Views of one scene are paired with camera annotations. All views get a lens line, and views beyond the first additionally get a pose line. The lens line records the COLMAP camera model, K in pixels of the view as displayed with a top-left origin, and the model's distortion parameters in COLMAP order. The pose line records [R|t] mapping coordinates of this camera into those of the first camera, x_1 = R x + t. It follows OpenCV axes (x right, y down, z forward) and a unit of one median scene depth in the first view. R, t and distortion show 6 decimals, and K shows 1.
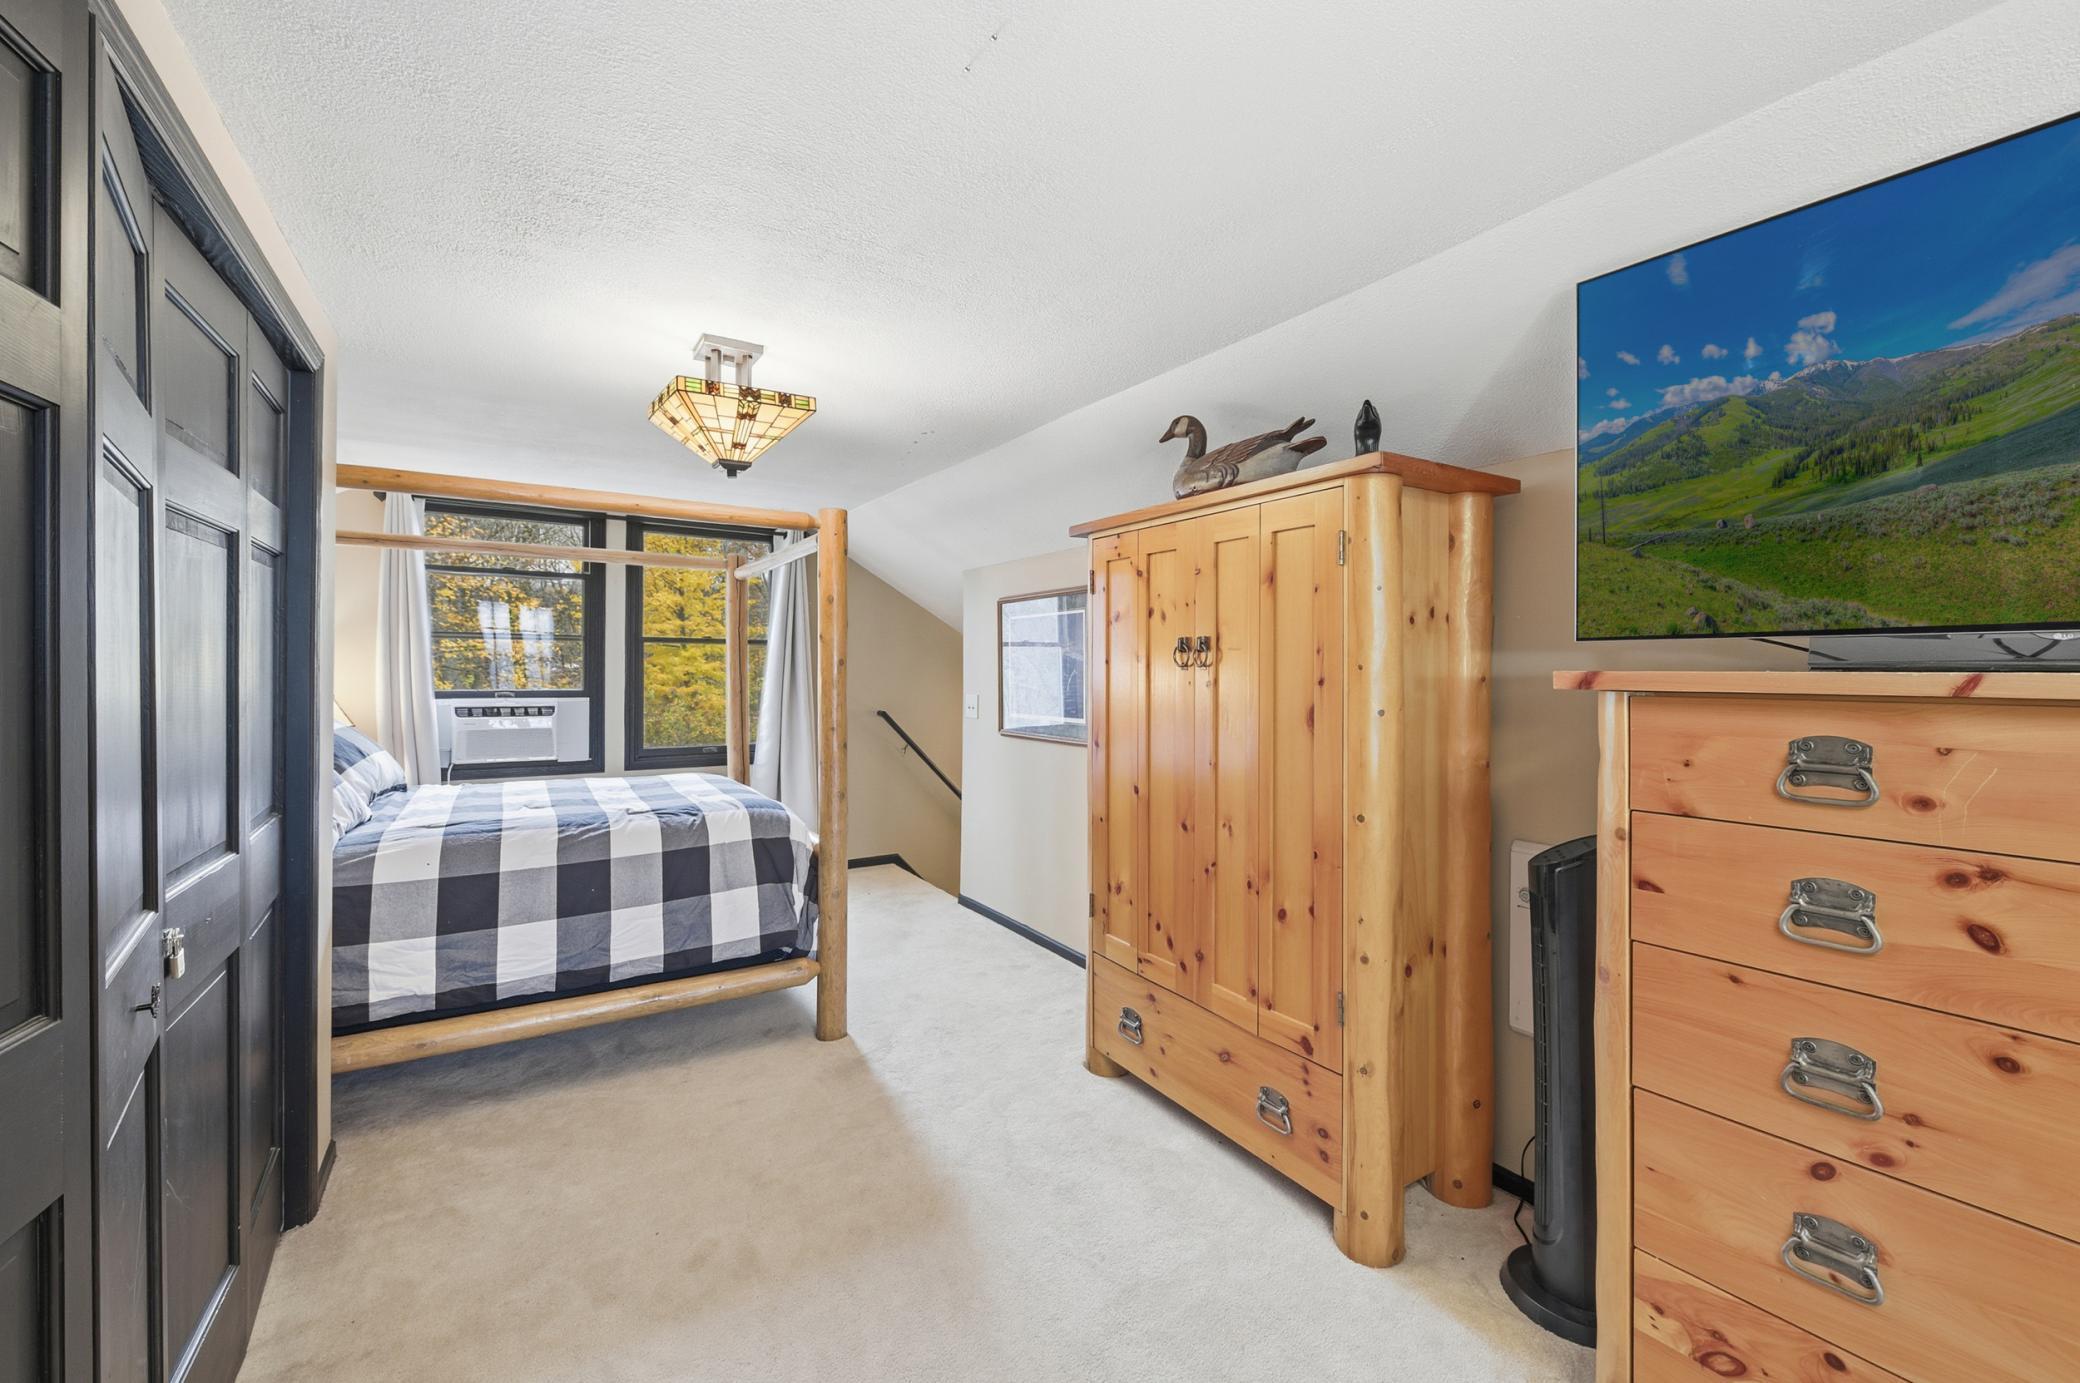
lens RADIAL K [[836.3, 0, 1039.1], [0, 836.3, 673.8], [0, 0, 1]] dist [0.004005, 0.000280]
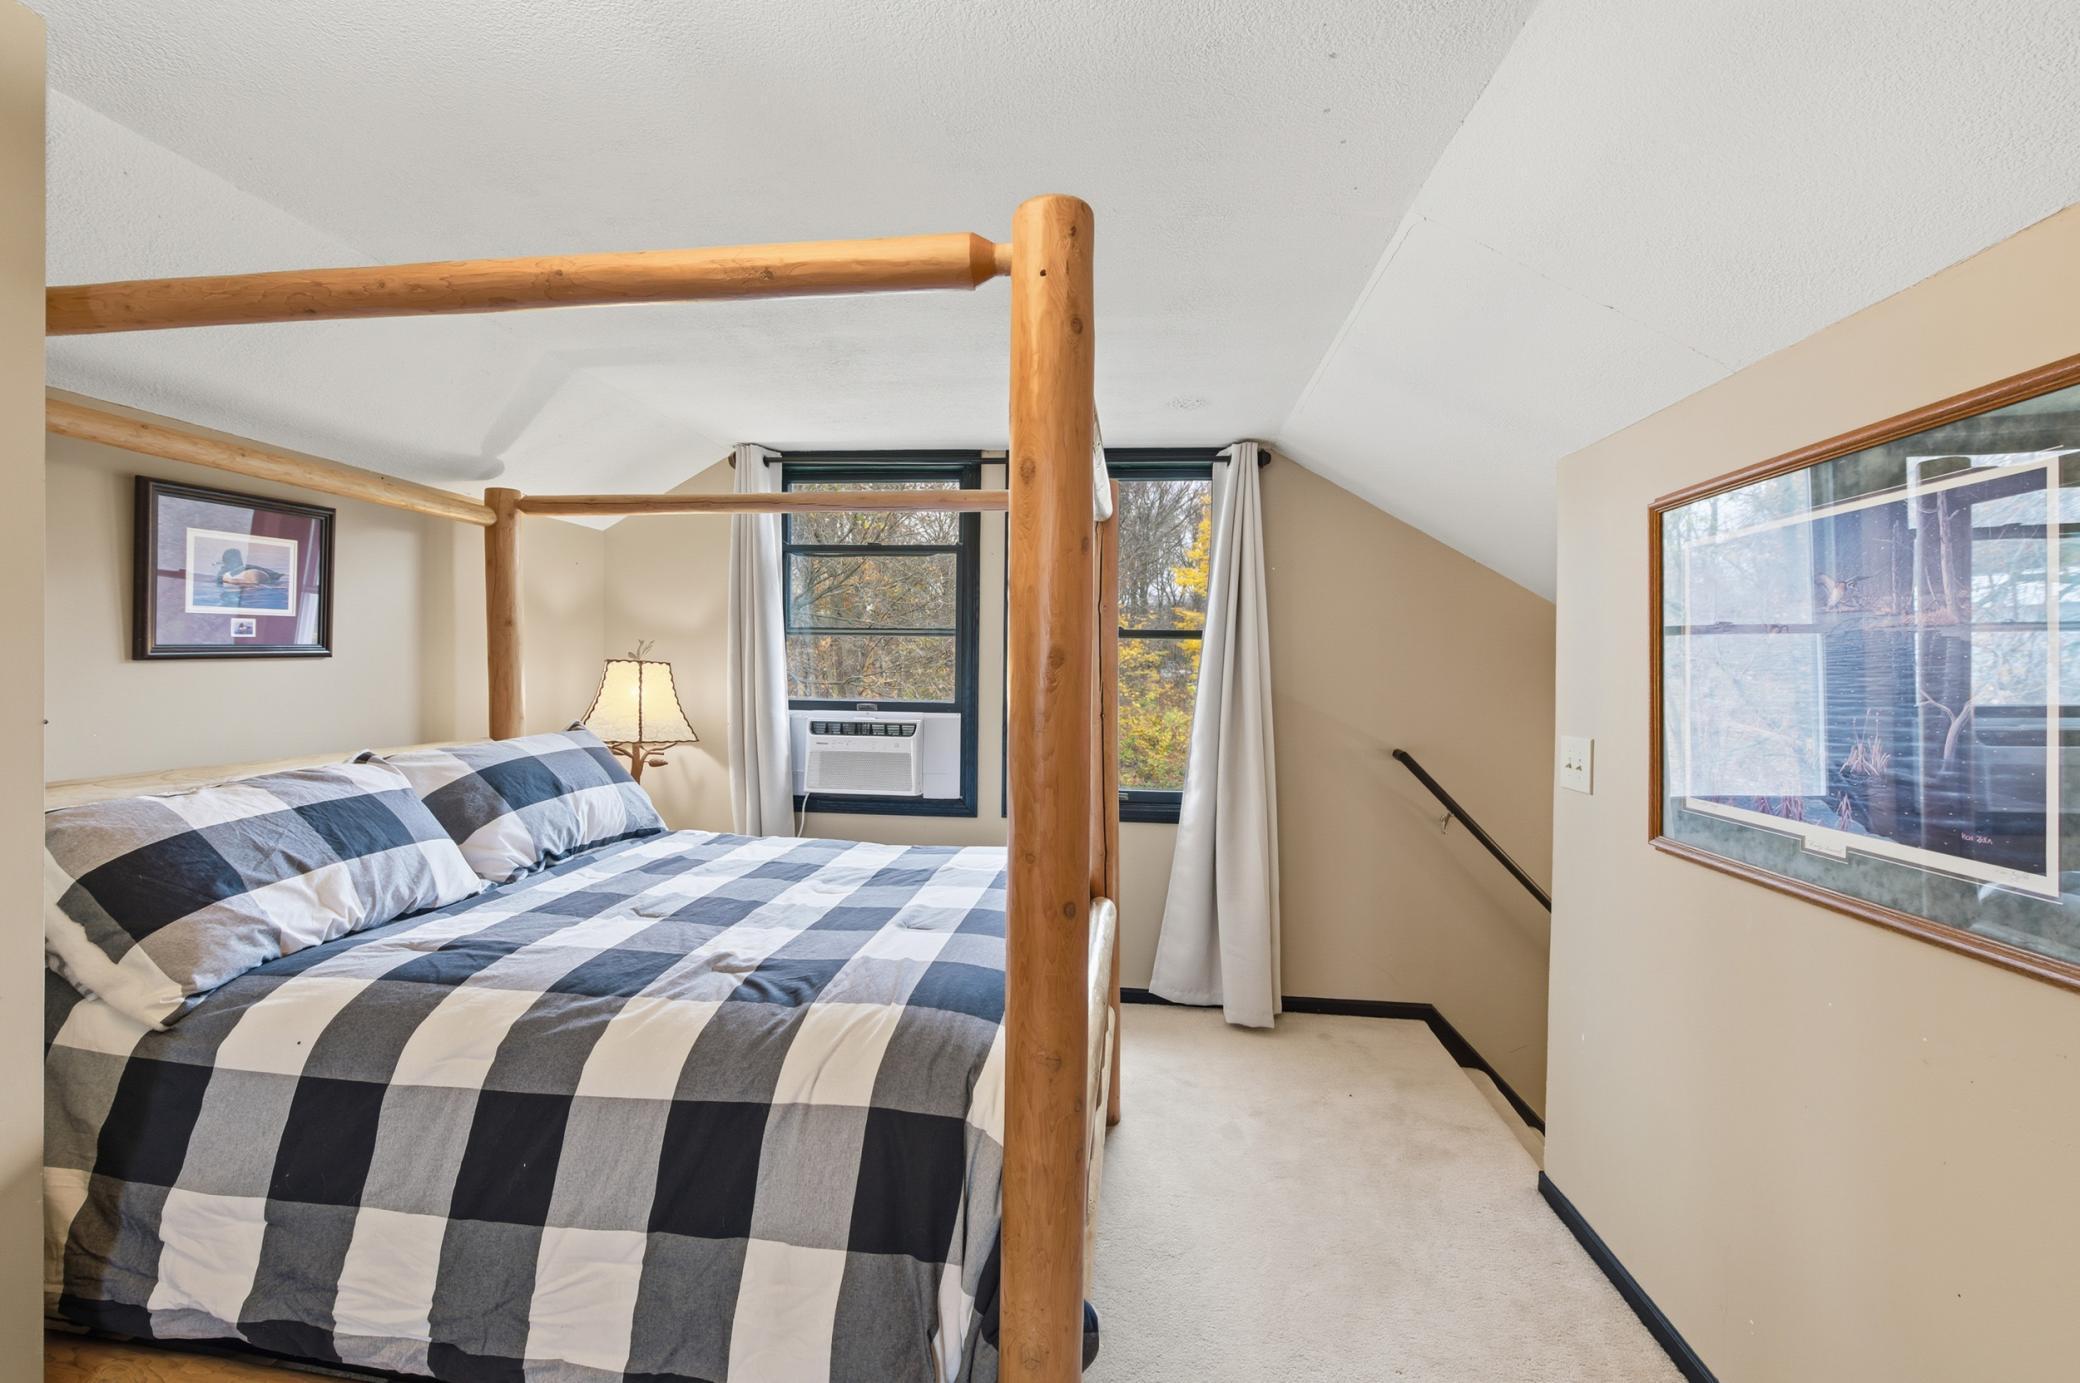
lens RADIAL K [[836.3, 0, 1048.4], [0, 836.3, 675.4], [0, 0, 1]] dist [0.004005, 0.000280]
pose [[0.778922, 0.006351, -0.627088, -0.021935], [-0.011673, 0.999922, -0.004373, -0.002930], [0.627012, 0.010726, 0.778936, 0.514874]]
